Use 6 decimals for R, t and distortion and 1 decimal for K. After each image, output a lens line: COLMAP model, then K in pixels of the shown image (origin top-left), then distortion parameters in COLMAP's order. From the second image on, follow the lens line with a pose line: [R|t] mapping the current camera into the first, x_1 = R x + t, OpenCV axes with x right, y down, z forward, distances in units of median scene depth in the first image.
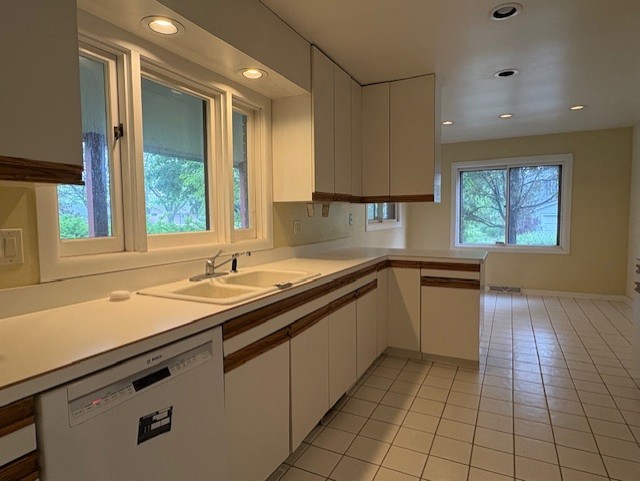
lens RADIAL K [[370.7, 0, 320.0], [0, 370.7, 240.5], [0, 0, 1]] dist [-0.002113, -0.001024]
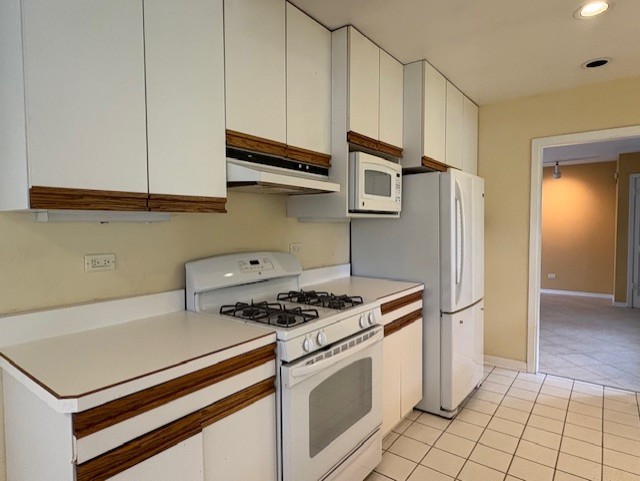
lens RADIAL K [[370.7, 0, 320.0], [0, 370.7, 240.5], [0, 0, 1]] dist [-0.002113, -0.001024]
pose [[0.985459, 0.011333, -0.169536, 0.205230], [-0.017700, 0.999192, -0.036094, -0.036573], [0.168990, 0.038570, 0.984863, 0.385653]]
